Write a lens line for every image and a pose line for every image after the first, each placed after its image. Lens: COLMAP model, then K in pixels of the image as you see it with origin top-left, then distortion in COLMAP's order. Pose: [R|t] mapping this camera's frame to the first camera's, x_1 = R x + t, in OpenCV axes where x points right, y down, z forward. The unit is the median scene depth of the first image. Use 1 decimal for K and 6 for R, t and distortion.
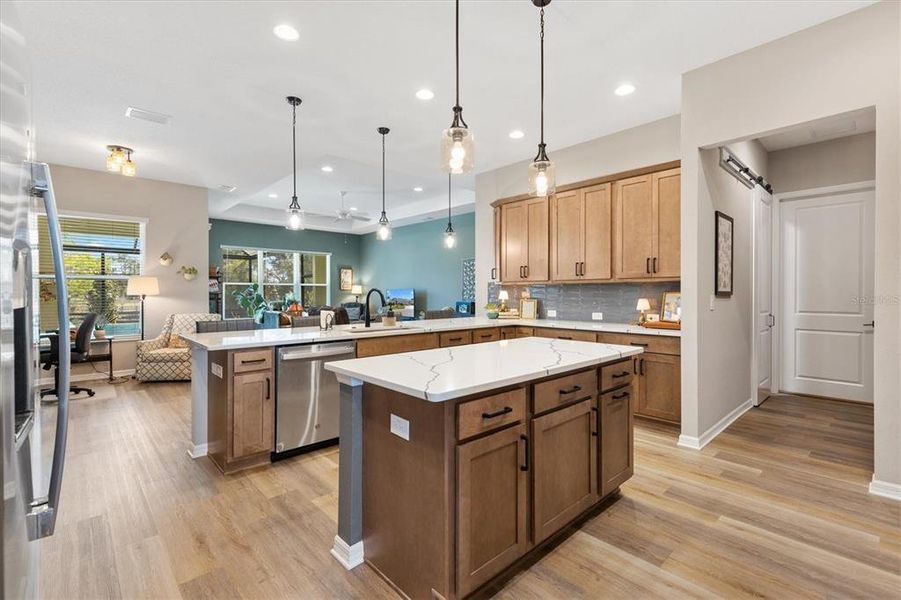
lens RADIAL K [[405.1, 0, 447.6], [0, 405.1, 295.1], [0, 0, 1]] dist [0.025780, -0.000084]
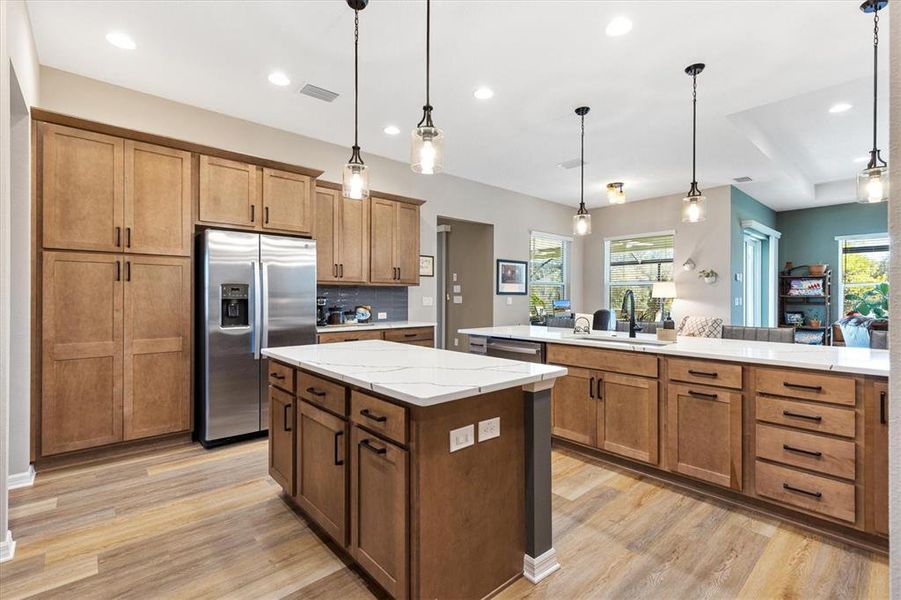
lens RADIAL K [[405.1, 0, 447.6], [0, 405.1, 295.1], [0, 0, 1]] dist [0.025780, -0.000084]
pose [[-0.027422, -0.005396, -0.999609, 0.274135], [-0.007257, 0.999960, -0.005199, 0.000771], [0.999598, 0.007112, -0.027460, 0.285629]]
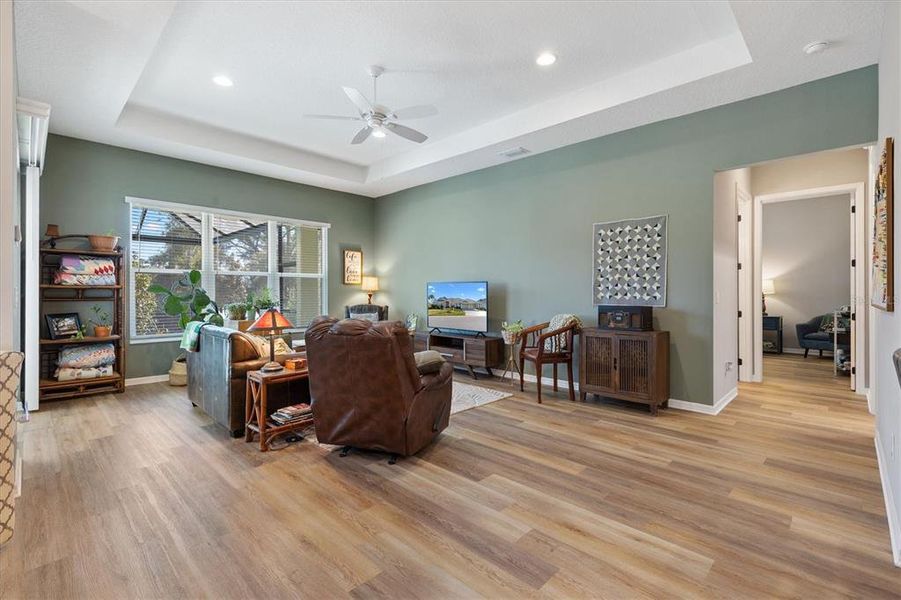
lens RADIAL K [[405.1, 0, 447.6], [0, 405.1, 295.1], [0, 0, 1]] dist [0.025780, -0.000084]
pose [[0.998494, 0.001381, 0.054850, -0.174467], [-0.001591, 0.999992, 0.003789, 0.001678], [-0.054844, -0.003871, 0.998487, 0.464520]]
